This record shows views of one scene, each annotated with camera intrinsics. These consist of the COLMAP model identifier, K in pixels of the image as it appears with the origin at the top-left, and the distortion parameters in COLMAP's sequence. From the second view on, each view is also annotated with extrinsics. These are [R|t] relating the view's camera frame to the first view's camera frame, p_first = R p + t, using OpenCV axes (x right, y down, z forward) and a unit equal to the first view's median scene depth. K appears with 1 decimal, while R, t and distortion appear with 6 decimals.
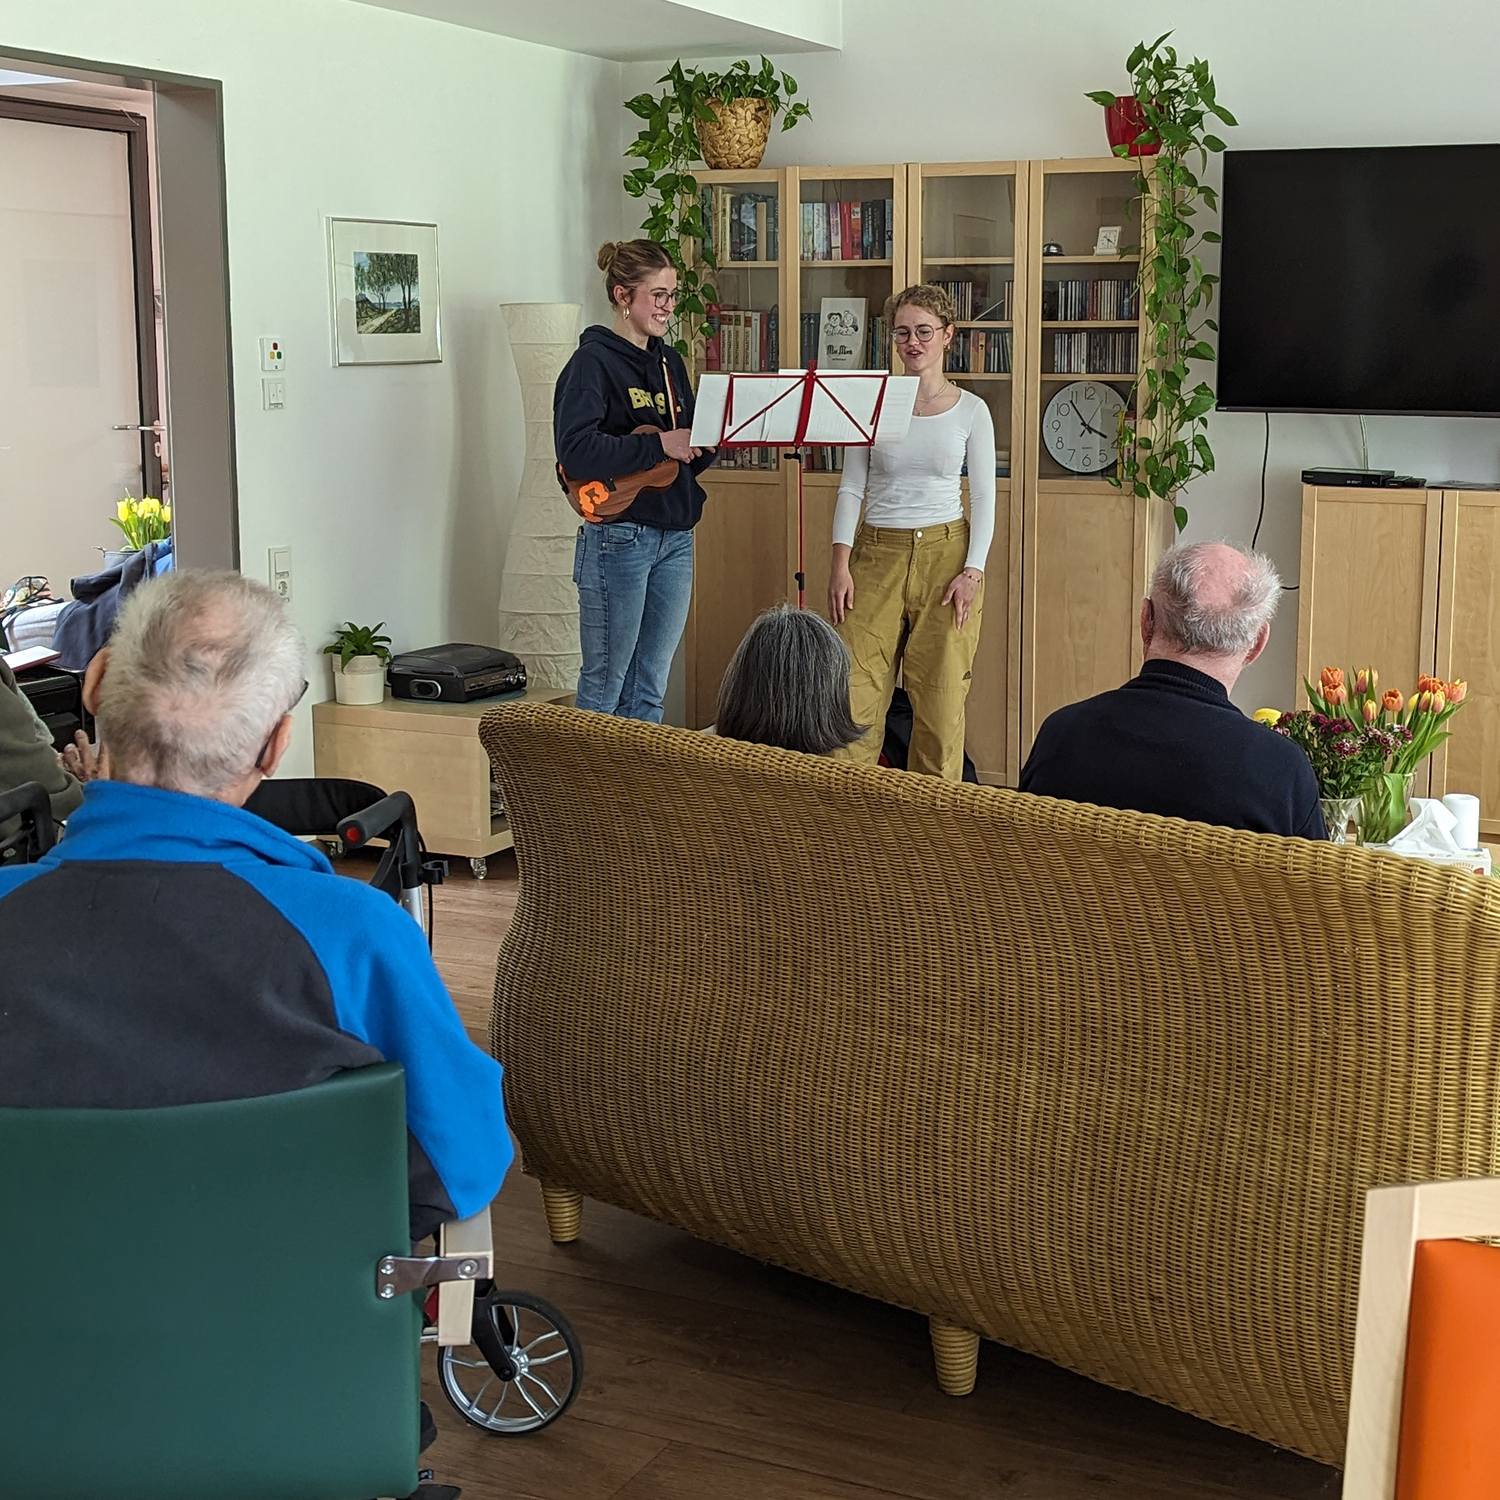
lens RADIAL K [[2431.6, 0, 749.8], [0, 2431.6, 705.3], [0, 0, 1]] dist [0.396682, 0.021873]
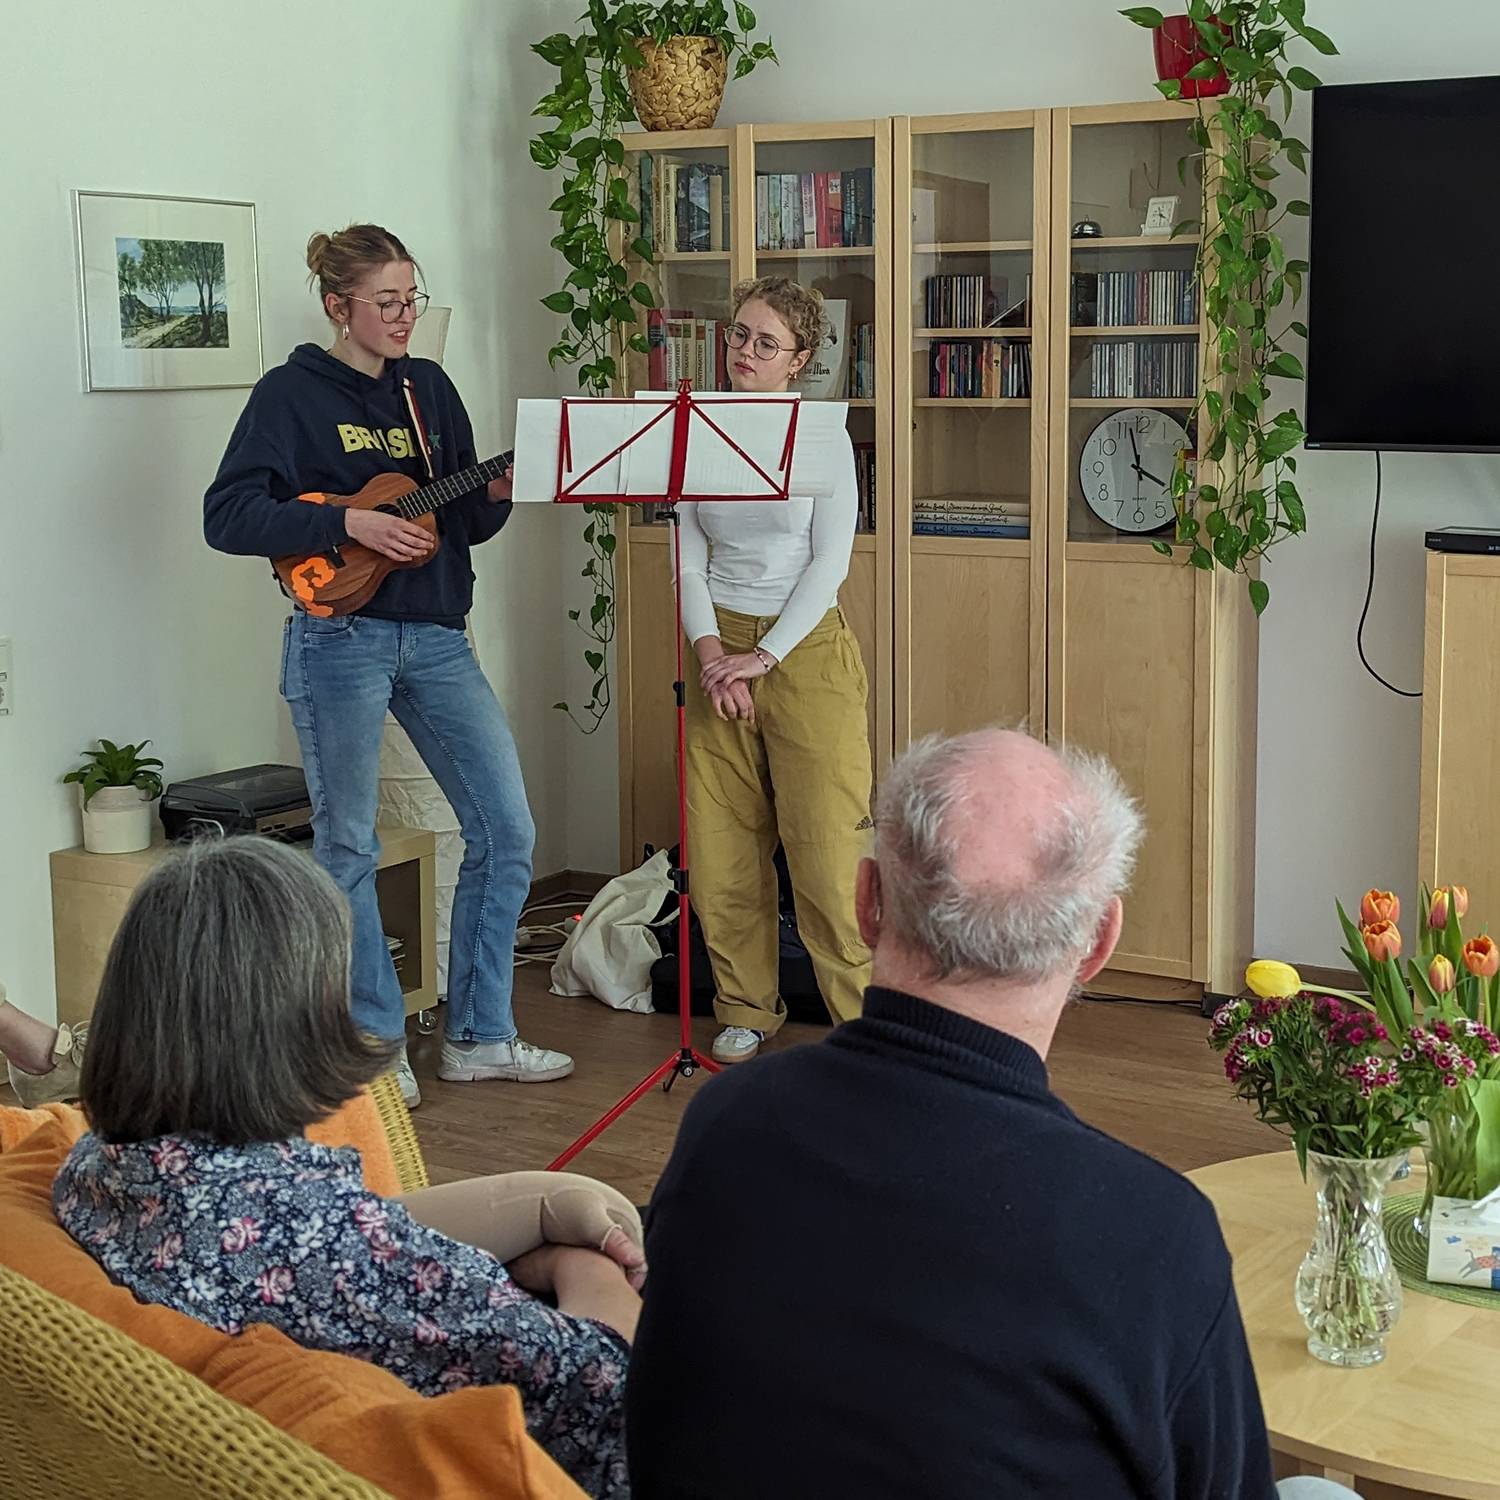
lens RADIAL K [[2478.6, 0, 750.0], [0, 2478.6, 750.0], [0, 0, 1]] dist [0.258883, -0.018483]
pose [[0.996538, 0.004863, -0.082991, 0.087580], [-0.004689, 0.999986, 0.002294, -0.031906], [0.083001, -0.001897, 0.996548, 0.255308]]
